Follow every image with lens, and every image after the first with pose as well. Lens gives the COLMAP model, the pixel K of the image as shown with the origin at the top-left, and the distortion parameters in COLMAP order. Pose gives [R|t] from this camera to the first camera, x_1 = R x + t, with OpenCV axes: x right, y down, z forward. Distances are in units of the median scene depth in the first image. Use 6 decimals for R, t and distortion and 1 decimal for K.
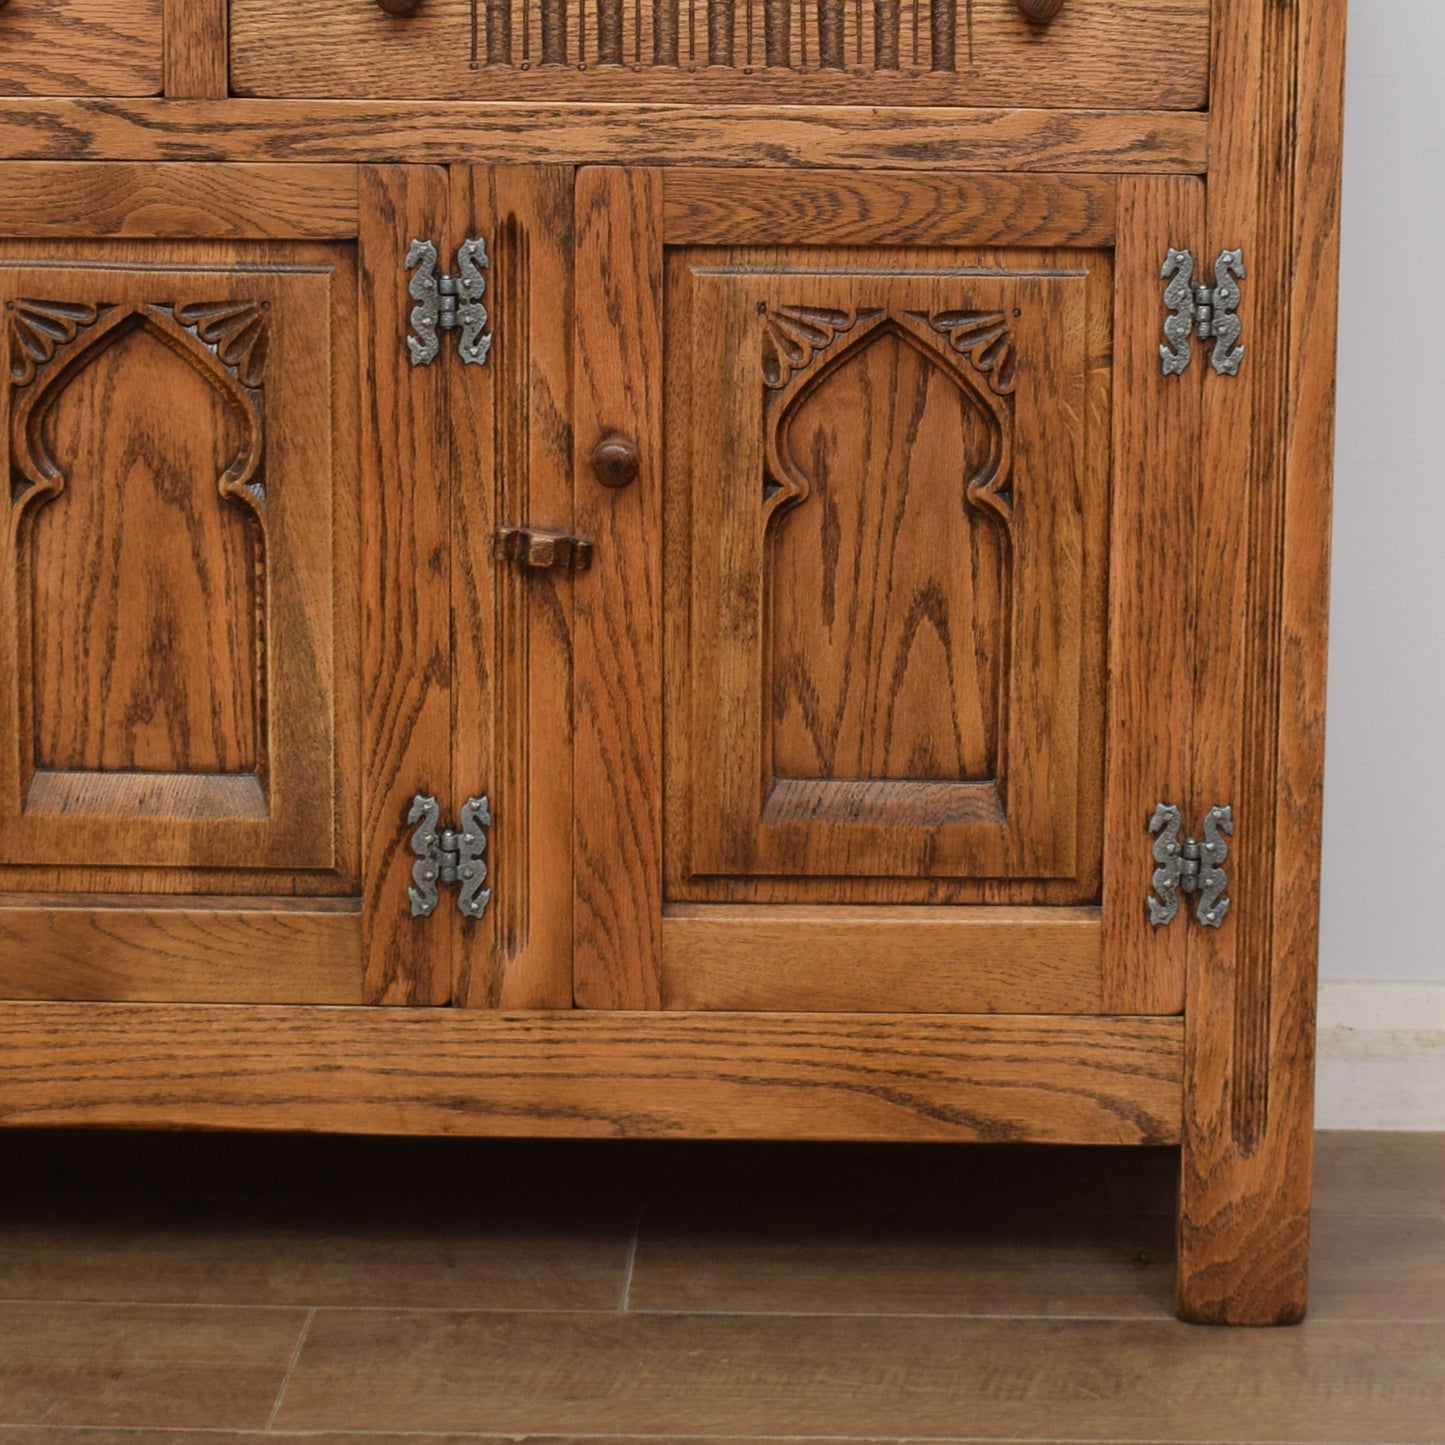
lens RADIAL K [[4454.2, 0, 693.6], [0, 4454.2, 633.8], [0, 0, 1]] dist [-0.054710, 0.000000]
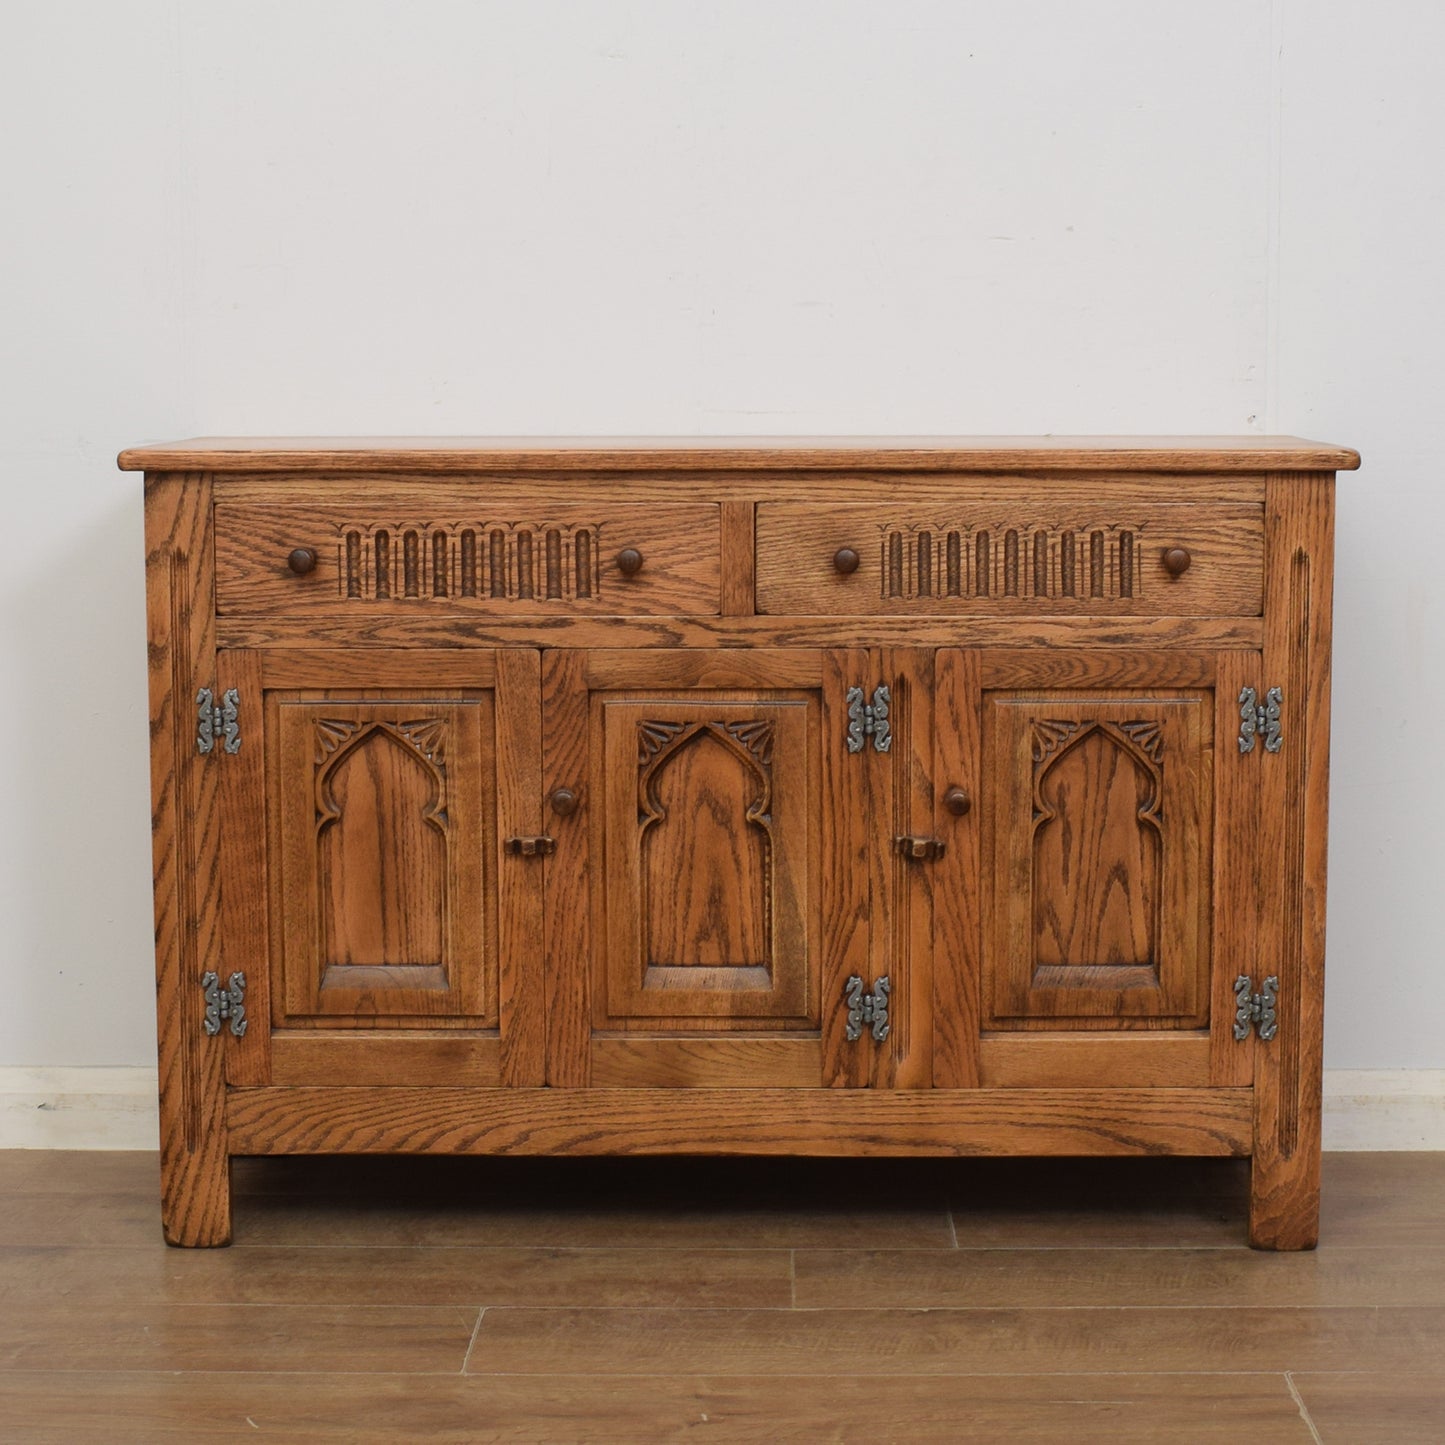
lens RADIAL K [[3214.1, 0, 694.6], [0, 3214.1, 760.1], [0, 0, 1]] dist [-0.062010, 0.000000]
pose [[0.999912, -0.012665, 0.003899, -0.134089], [0.012787, 0.999374, -0.032980, -0.012044], [-0.003478, 0.033027, 0.999448, -0.380721]]
